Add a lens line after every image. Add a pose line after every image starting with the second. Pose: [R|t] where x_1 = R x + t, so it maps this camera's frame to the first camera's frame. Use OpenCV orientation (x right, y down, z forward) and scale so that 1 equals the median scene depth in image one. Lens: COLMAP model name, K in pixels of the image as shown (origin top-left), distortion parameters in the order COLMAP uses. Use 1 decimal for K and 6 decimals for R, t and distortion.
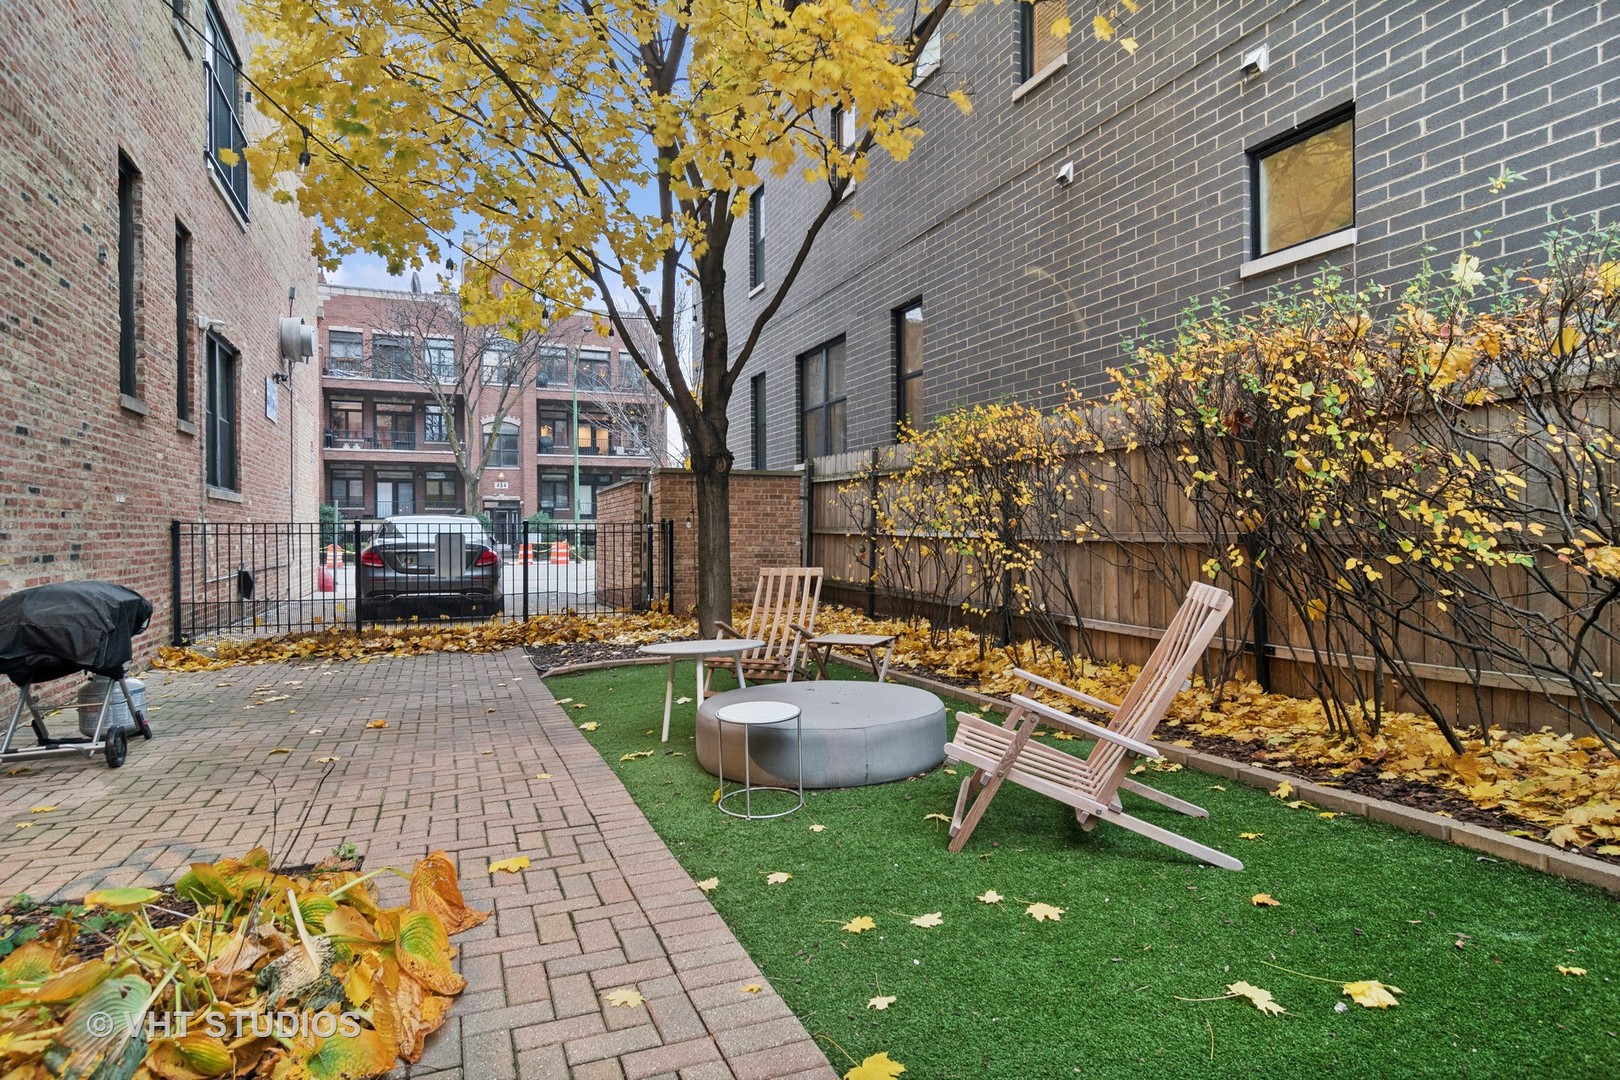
lens RADIAL K [[876.9, 0, 807.3], [0, 876.9, 538.1], [0, 0, 1]] dist [-0.000547, 0.000431]
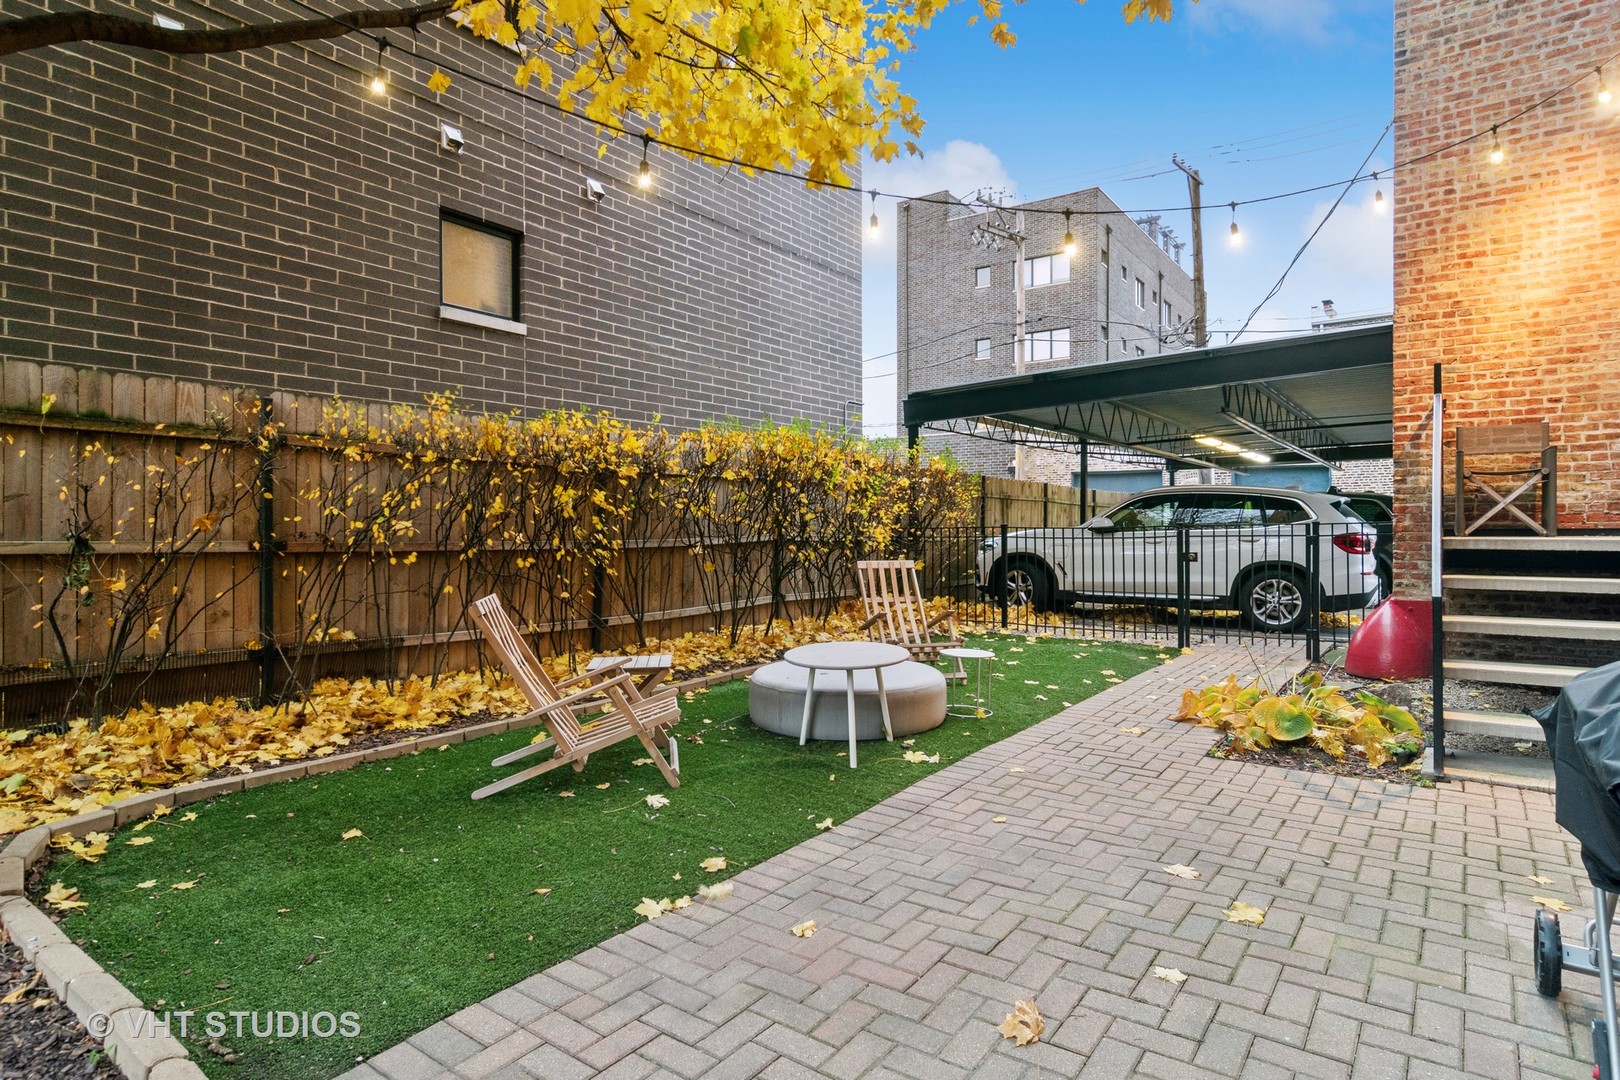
lens RADIAL K [[876.9, 0, 808.2], [0, 876.9, 536.3], [0, 0, 1]] dist [-0.000547, 0.000431]
pose [[-0.507181, 0.002885, 0.861835, -1.125680], [0.008934, 0.999958, 0.001911, -0.015727], [-0.861793, 0.008669, -0.507185, 1.816283]]
